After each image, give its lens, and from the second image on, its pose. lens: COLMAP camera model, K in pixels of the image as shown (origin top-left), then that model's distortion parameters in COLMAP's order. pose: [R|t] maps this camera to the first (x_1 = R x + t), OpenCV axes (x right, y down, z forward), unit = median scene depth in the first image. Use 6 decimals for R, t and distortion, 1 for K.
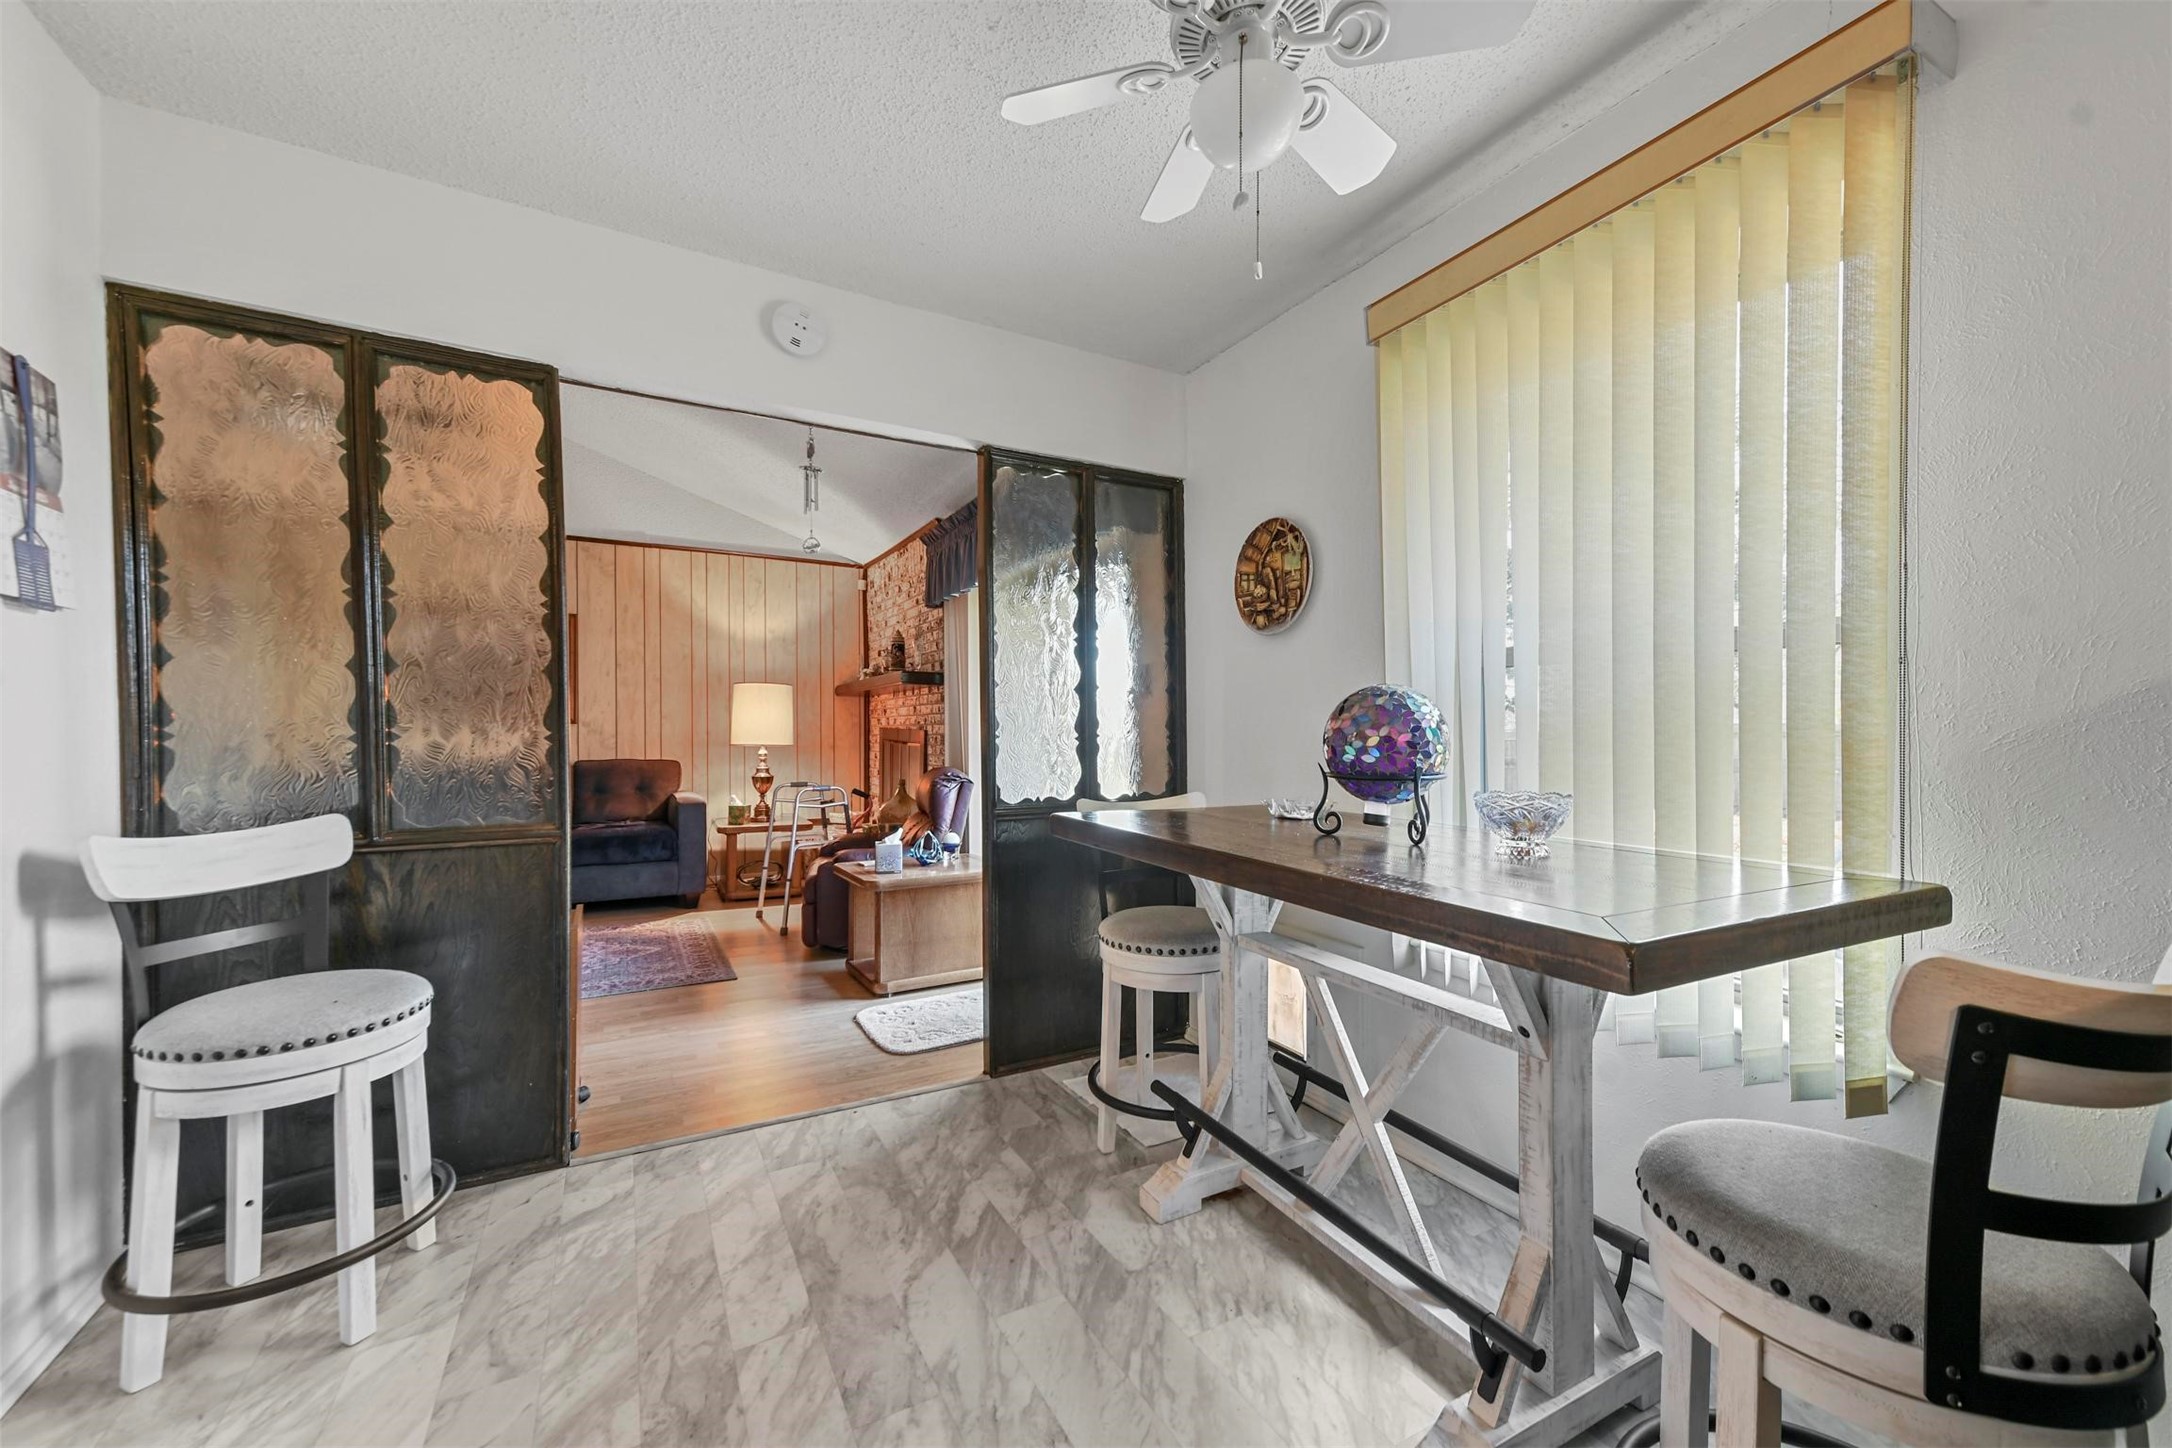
lens RADIAL K [[860.0, 0, 1094.6], [0, 860.0, 731.3], [0, 0, 1]] dist [0.014027, 0.000142]
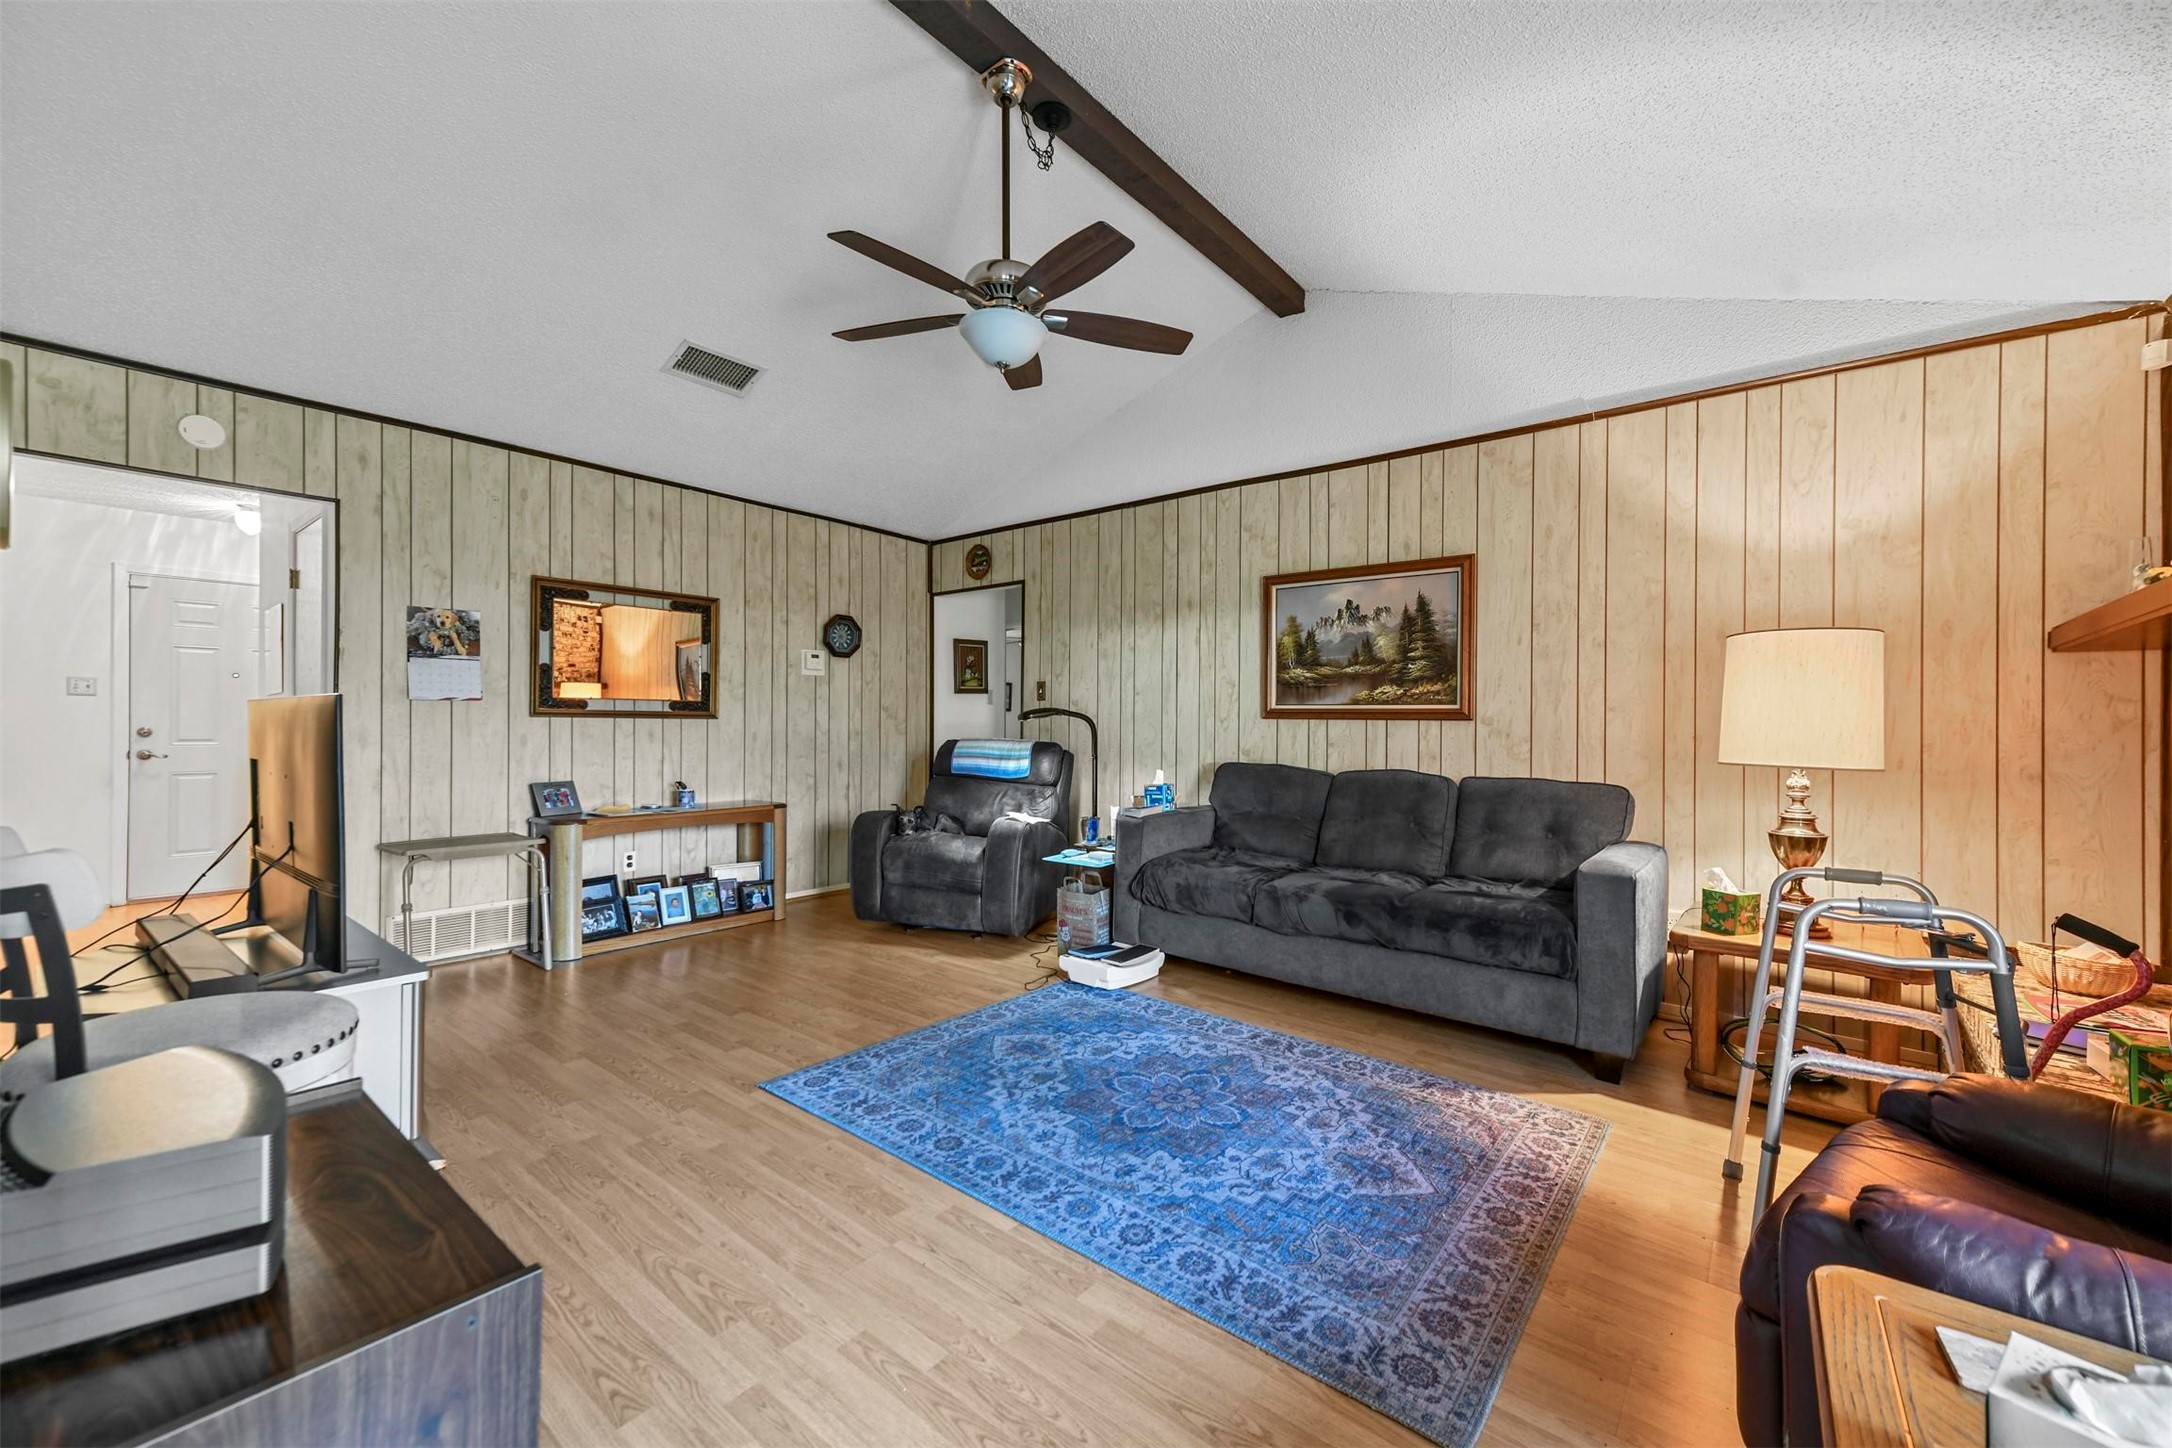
lens RADIAL K [[860.0, 0, 1095.3], [0, 860.0, 727.9], [0, 0, 1]] dist [0.014027, 0.000142]
pose [[0.381473, 0.004467, -0.924369, -0.111626], [-0.011688, 0.999932, 0.000008, 0.000151], [0.924306, 0.010800, 0.381499, 0.530976]]
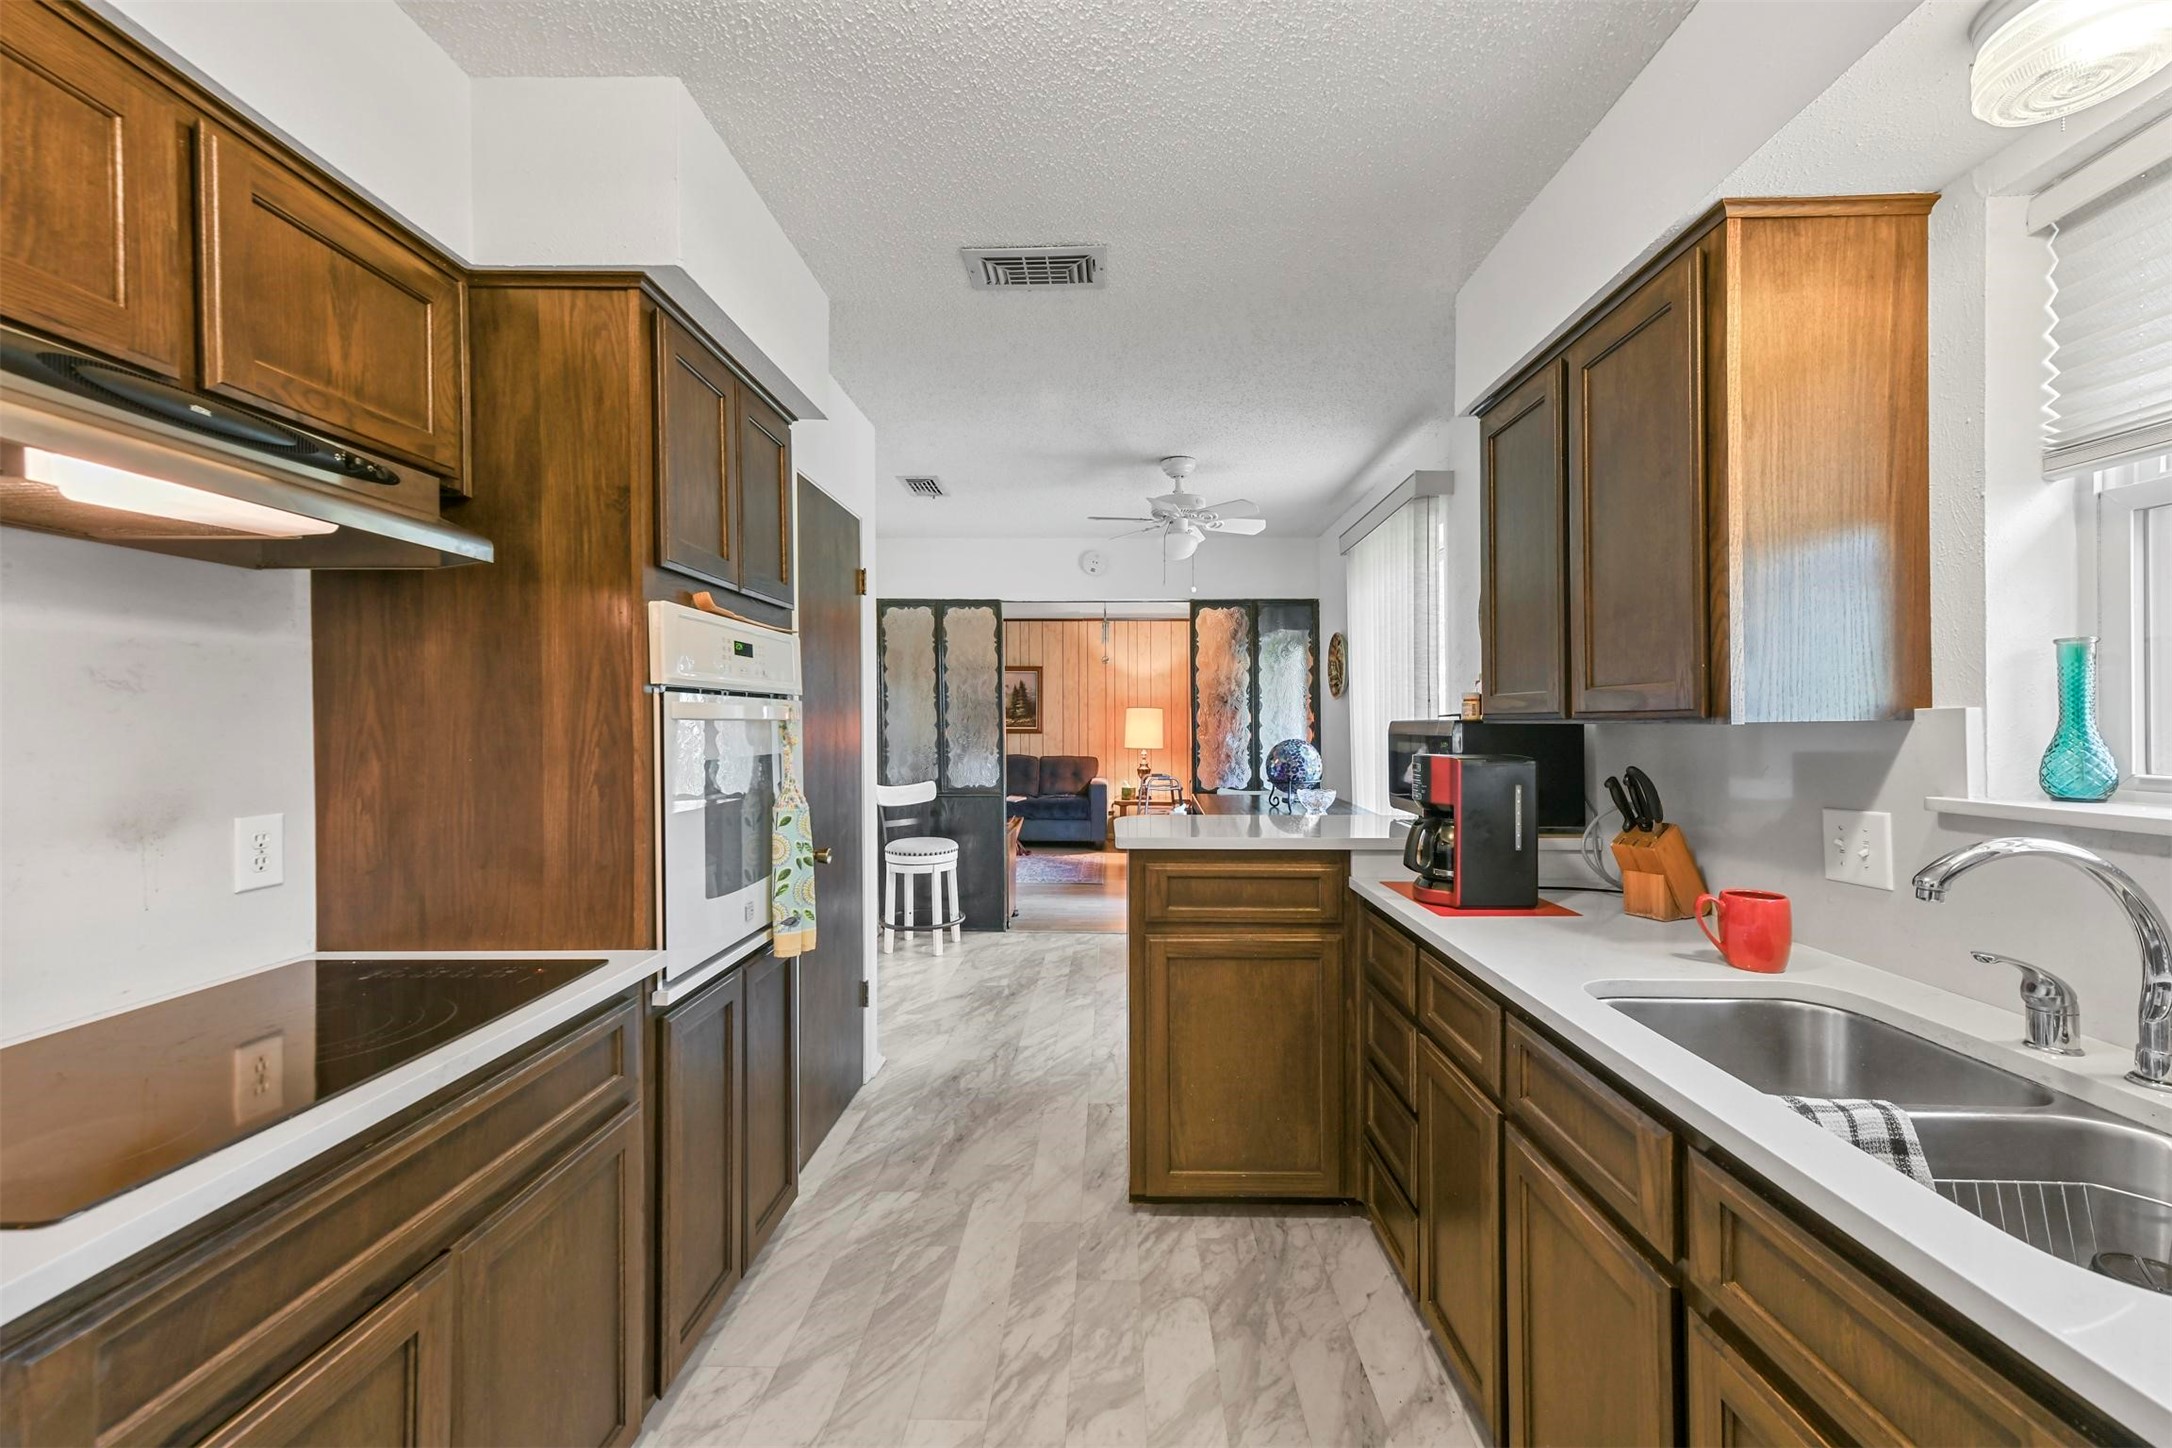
lens RADIAL K [[860.0, 0, 1086.9], [0, 860.0, 718.5], [0, 0, 1]] dist [0.014027, 0.000142]
pose [[0.858655, -0.002515, -0.512548, 0.336902], [0.000013, 0.999988, -0.004886, -0.032094], [0.512555, 0.004188, 0.858644, -0.387200]]
